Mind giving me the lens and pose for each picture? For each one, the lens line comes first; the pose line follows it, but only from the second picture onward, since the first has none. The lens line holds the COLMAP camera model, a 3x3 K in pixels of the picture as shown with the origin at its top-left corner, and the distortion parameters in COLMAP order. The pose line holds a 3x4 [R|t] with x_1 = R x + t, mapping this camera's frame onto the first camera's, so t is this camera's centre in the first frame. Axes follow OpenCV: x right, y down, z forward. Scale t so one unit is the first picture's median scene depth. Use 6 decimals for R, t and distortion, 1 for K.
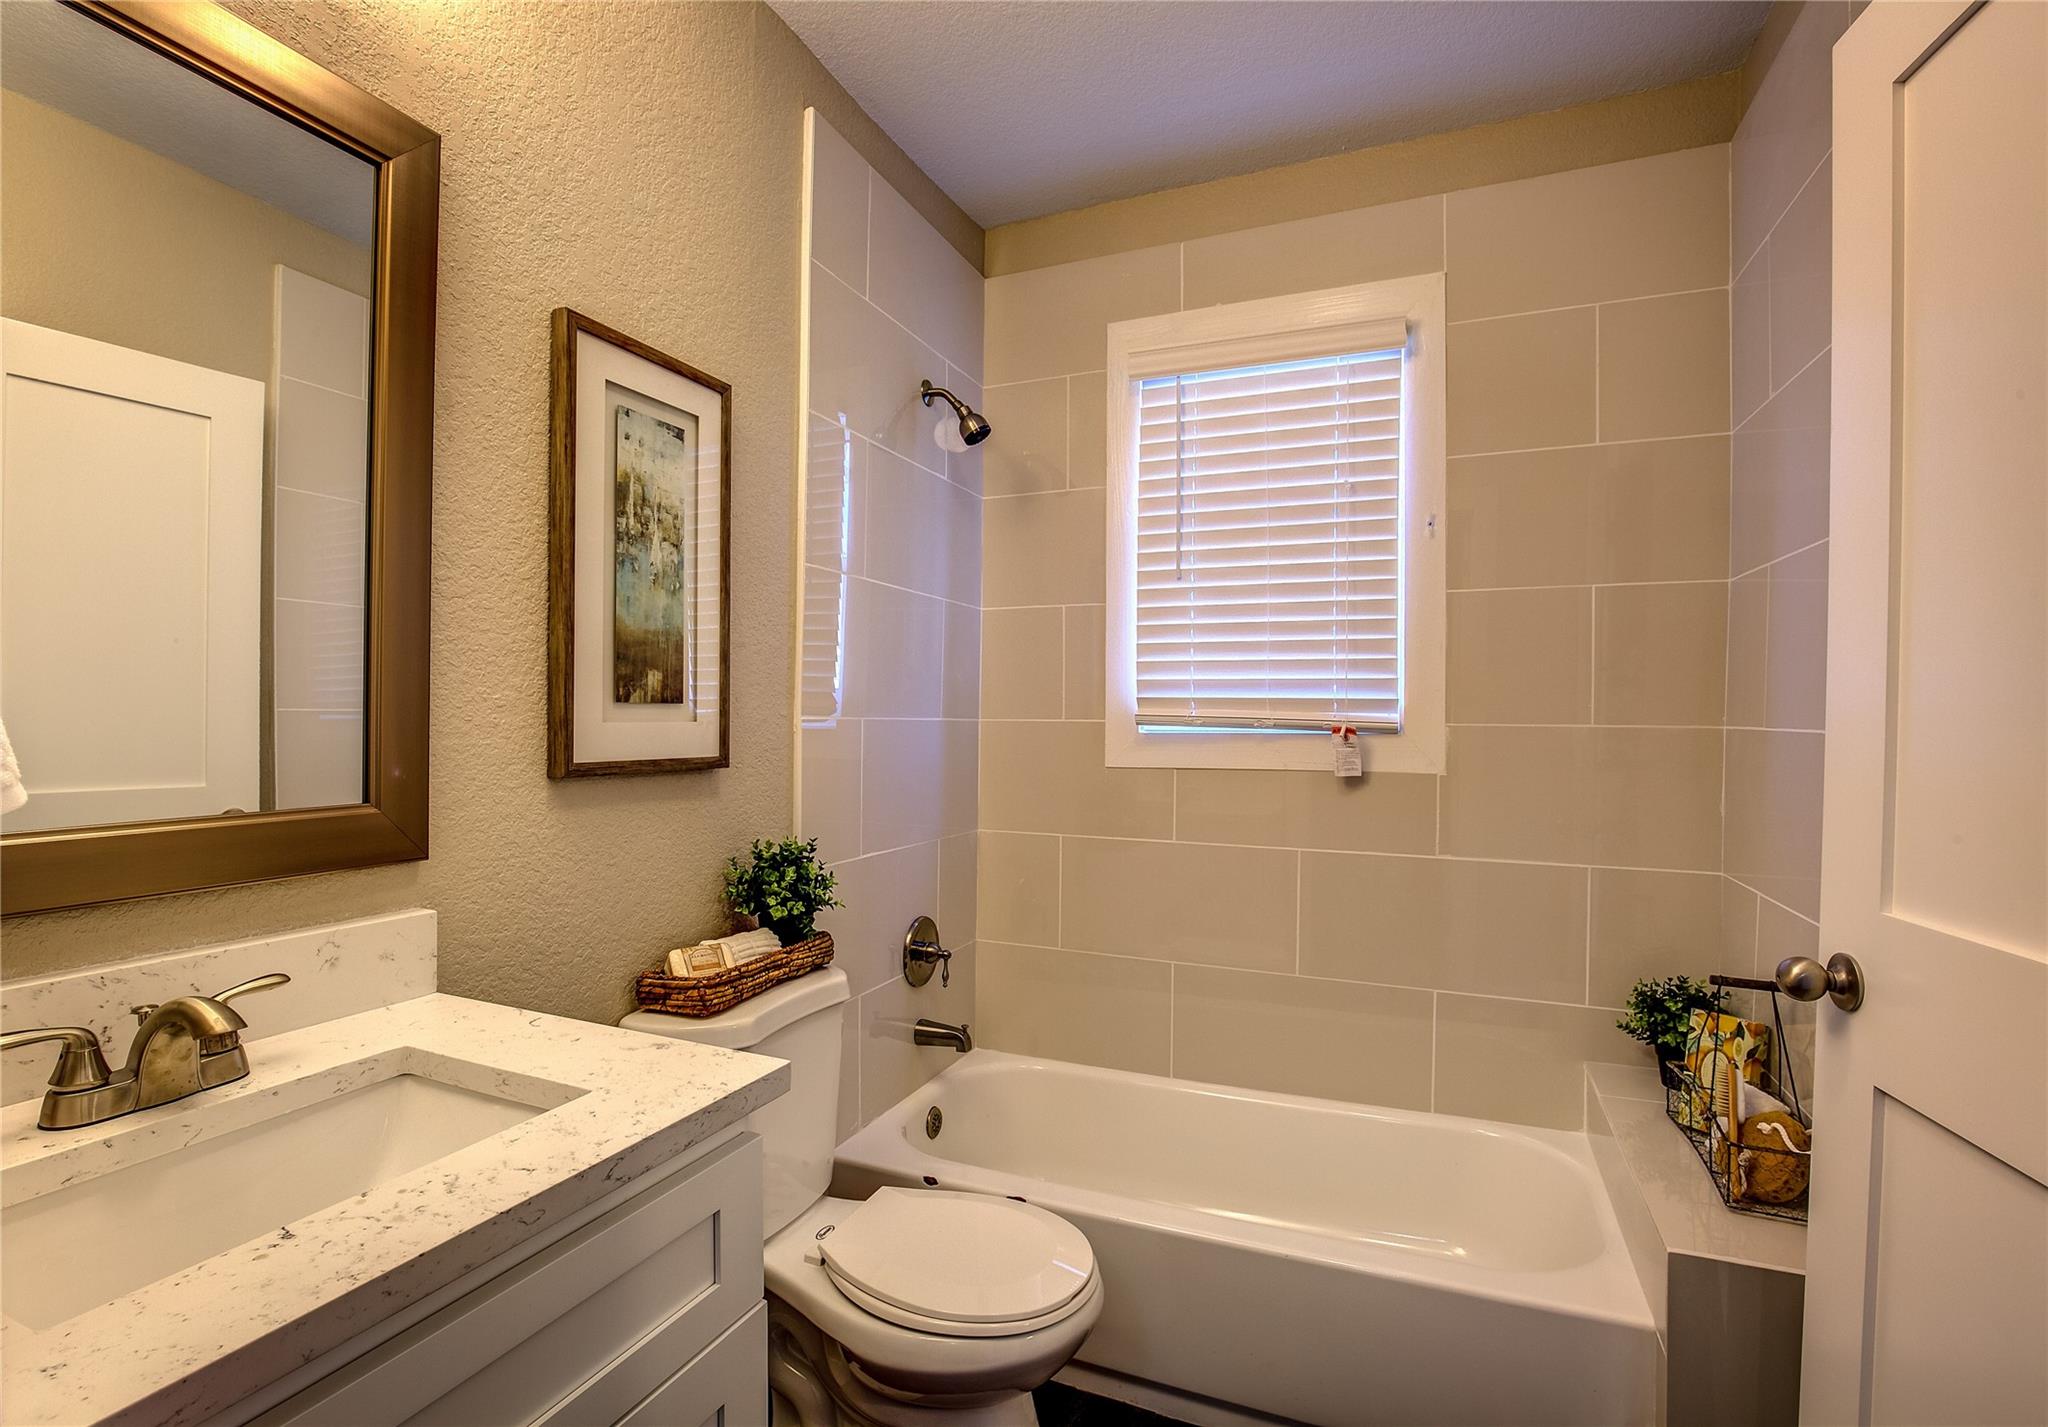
lens RADIAL K [[968.4, 0, 983.2], [0, 968.4, 719.9], [0, 0, 1]] dist [-0.033465, 0.000045]
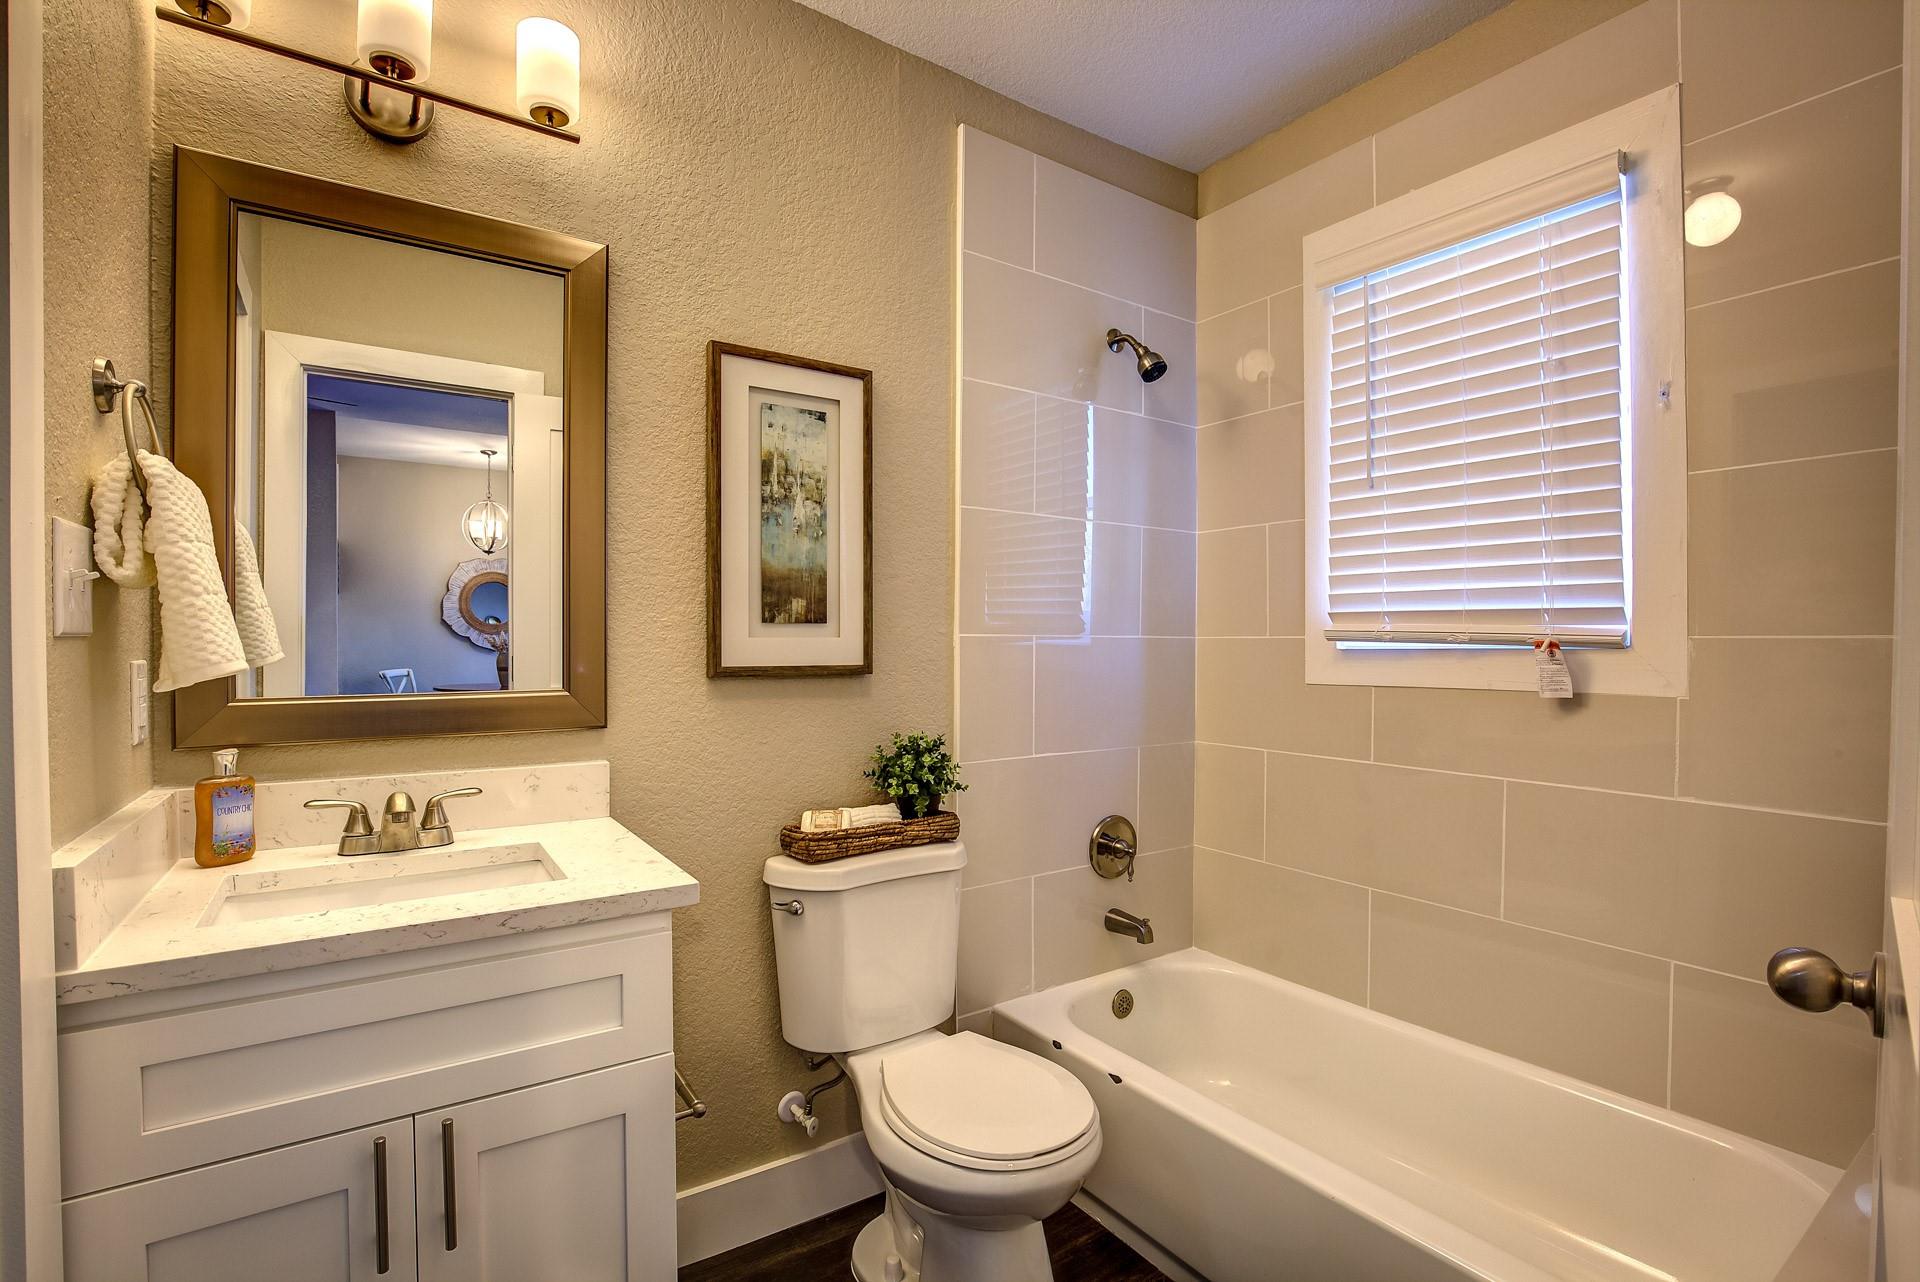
lens RADIAL K [[876.5, 0, 964.4], [0, 876.5, 645.7], [0, 0, 1]] dist [-0.037911, 0.008457]
pose [[0.858326, -0.003169, -0.513095, 0.429517], [0.003848, 0.999993, 0.000262, 0.012639], [0.513090, -0.002199, 0.858332, 0.079900]]
